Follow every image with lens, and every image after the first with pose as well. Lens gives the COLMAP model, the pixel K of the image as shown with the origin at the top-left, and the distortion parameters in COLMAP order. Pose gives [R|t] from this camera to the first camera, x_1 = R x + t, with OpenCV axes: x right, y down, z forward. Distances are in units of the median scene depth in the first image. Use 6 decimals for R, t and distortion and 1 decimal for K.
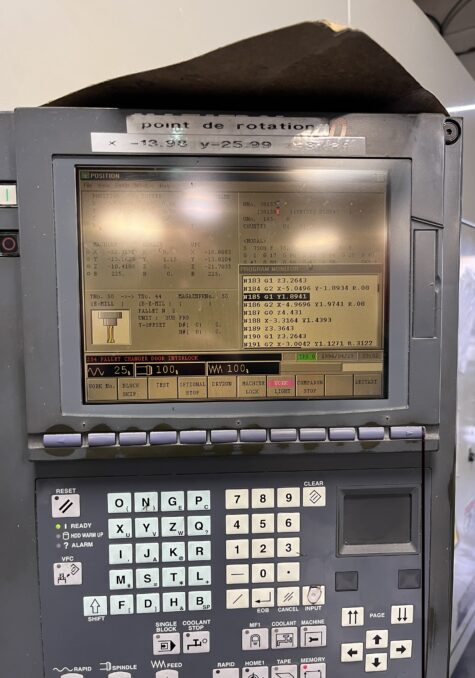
lens RADIAL K [[526.8, 0, 237.8], [0, 526.8, 337.3], [0, 0, 1]] dist [0.050015, -0.048002]
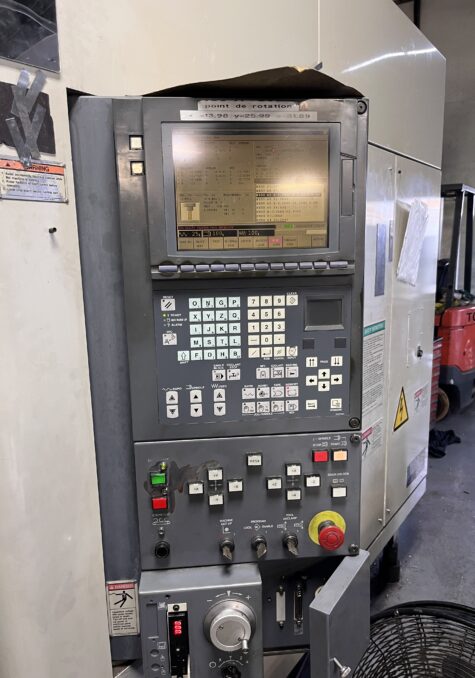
lens RADIAL K [[526.8, 0, 235.6], [0, 526.8, 340.1], [0, 0, 1]] dist [0.050015, -0.048002]
pose [[0.999141, -0.021310, 0.035532, -0.144301], [0.017674, 0.994864, 0.099664, 0.257266], [-0.037473, -0.098950, 0.994387, -0.993827]]
